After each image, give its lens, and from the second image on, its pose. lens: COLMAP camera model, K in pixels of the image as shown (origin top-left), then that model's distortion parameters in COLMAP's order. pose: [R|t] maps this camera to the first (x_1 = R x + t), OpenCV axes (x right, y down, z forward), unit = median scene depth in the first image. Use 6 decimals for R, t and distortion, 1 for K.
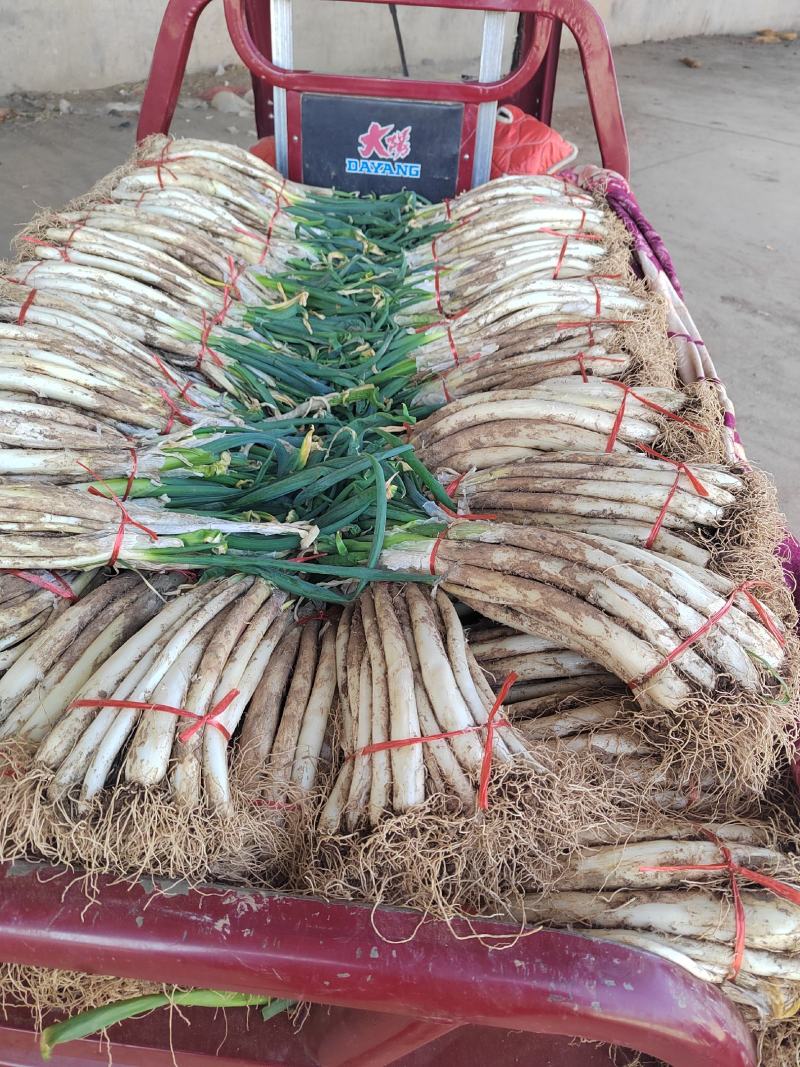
lens RADIAL K [[779.3, 0, 400.0], [0, 779.3, 533.5], [0, 0, 1]] dist [0.053030, -0.044816]
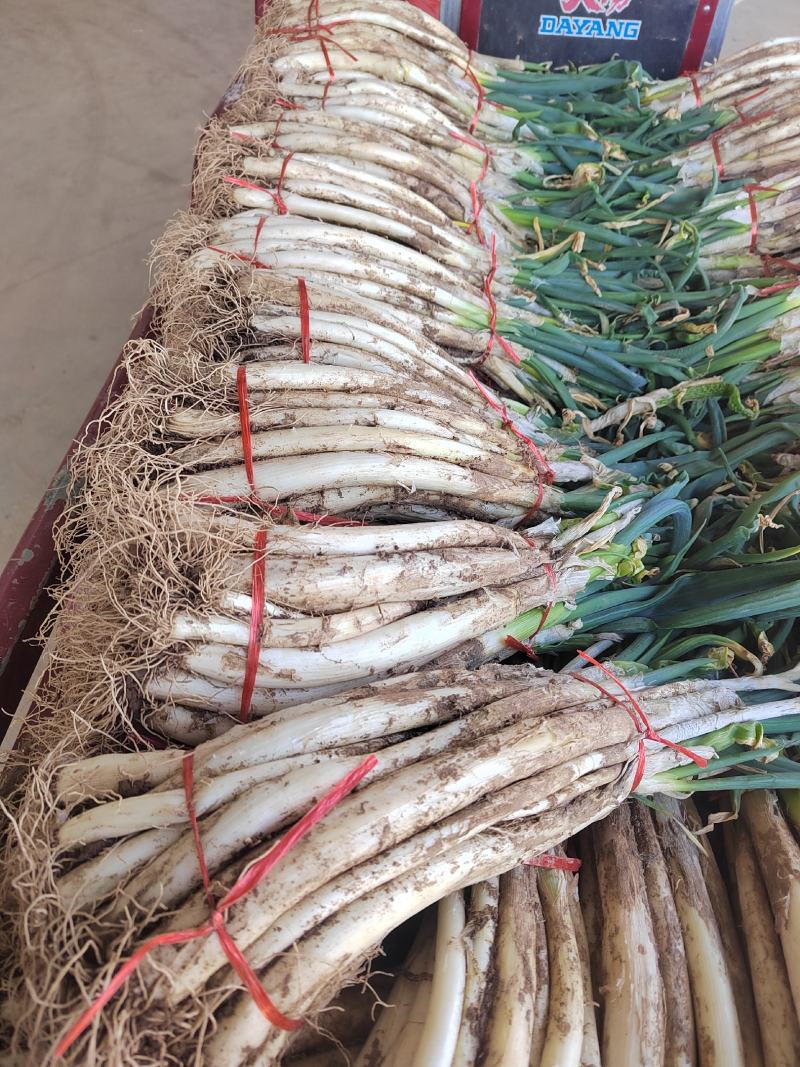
lens RADIAL K [[779.3, 0, 400.0], [0, 779.3, 533.5], [0, 0, 1]] dist [0.053030, -0.044816]
pose [[0.998994, -0.038907, 0.022290, -0.309351], [0.034707, 0.985685, 0.164985, -0.158095], [-0.028390, -0.164046, 0.986044, 0.242837]]
